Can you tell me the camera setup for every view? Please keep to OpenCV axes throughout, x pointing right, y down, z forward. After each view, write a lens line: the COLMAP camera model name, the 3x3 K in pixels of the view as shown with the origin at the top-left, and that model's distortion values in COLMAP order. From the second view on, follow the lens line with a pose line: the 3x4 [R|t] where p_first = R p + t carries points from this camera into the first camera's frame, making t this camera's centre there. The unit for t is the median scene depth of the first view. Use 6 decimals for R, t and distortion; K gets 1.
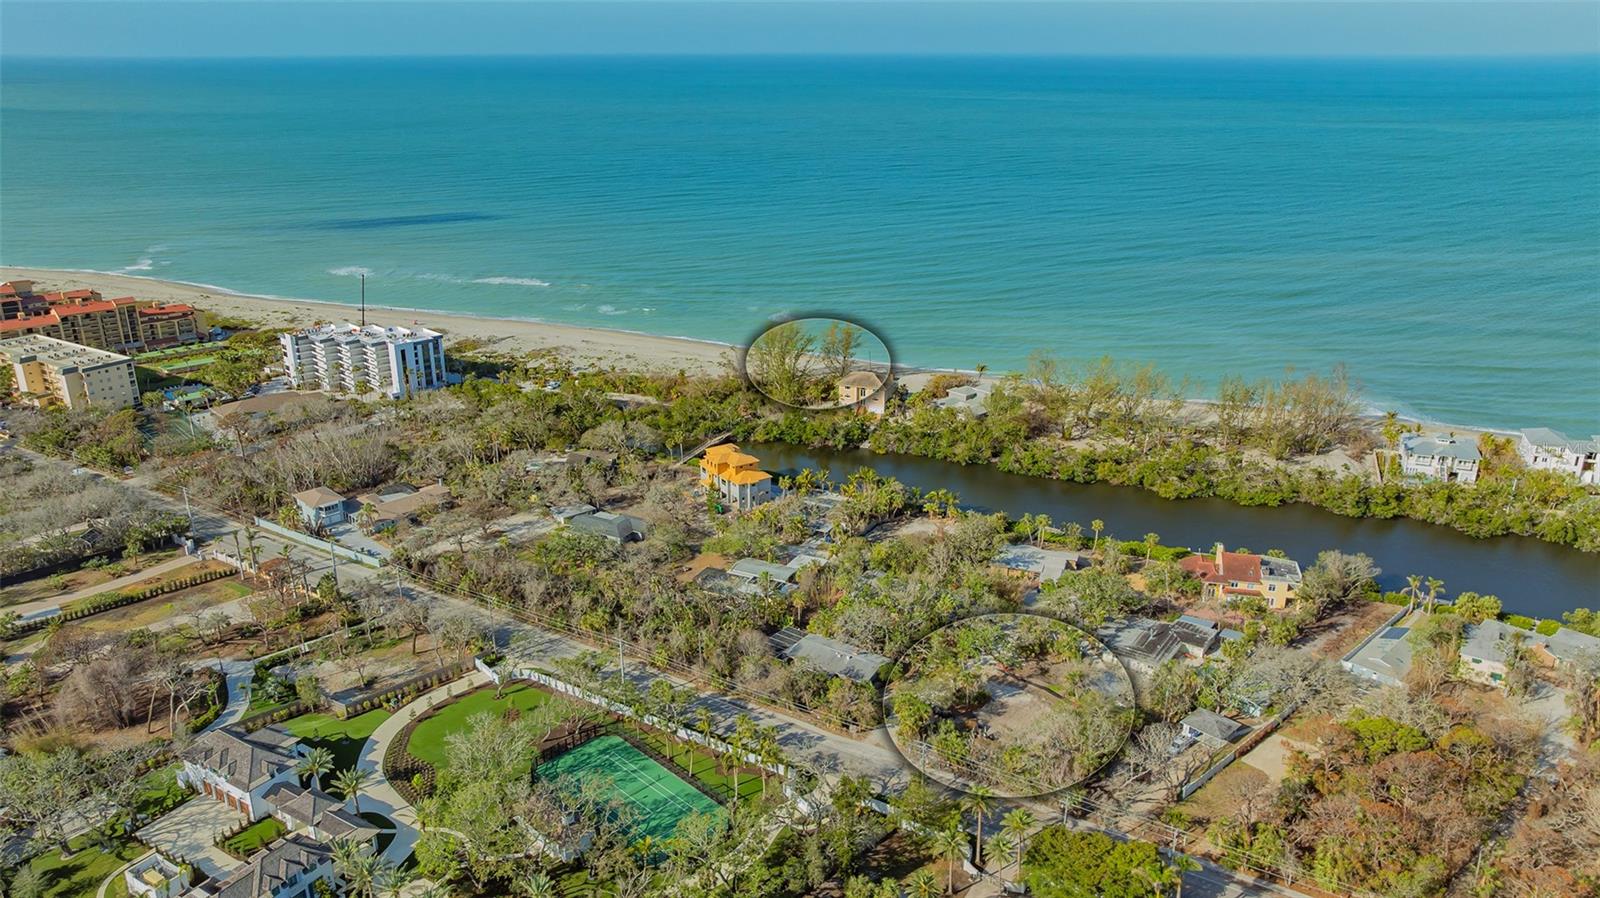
lens RADIAL K [[1168.1, 0, 800.7], [0, 1168.1, 449.4], [0, 0, 1]] dist [-0.004391, 0.007141]
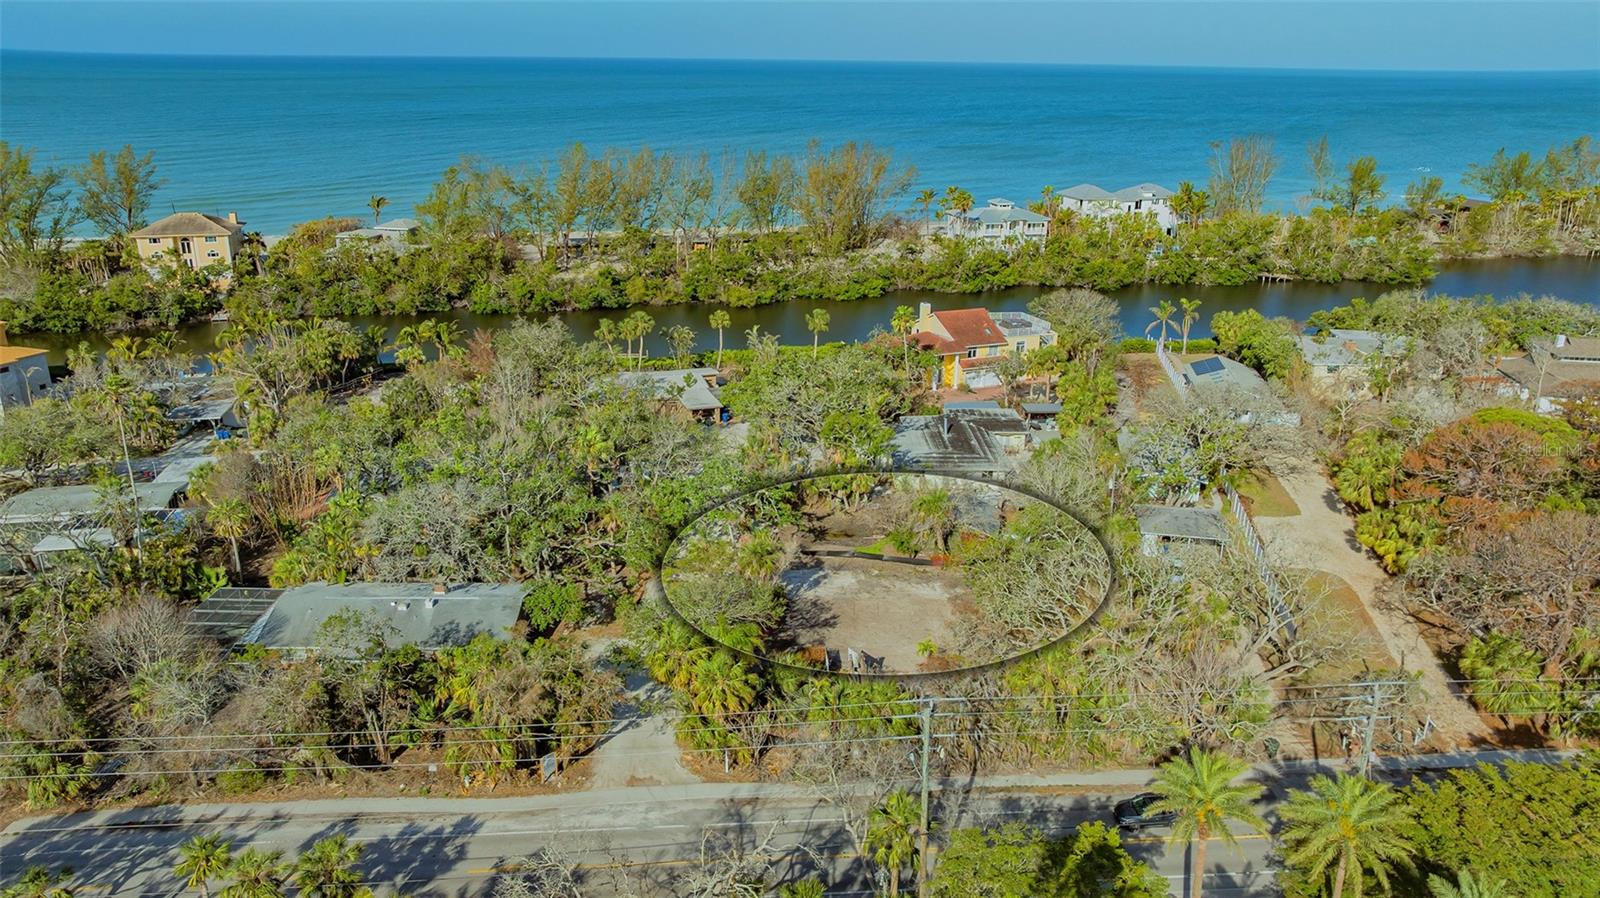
lens RADIAL K [[1168.1, 0, 797.6], [0, 1168.1, 450.7], [0, 0, 1]] dist [-0.004391, 0.007141]
pose [[0.811716, -0.188800, 0.552695, -0.064295], [0.194044, 0.979733, 0.049693, 0.134174], [-0.550875, 0.066910, 0.831901, 0.615930]]
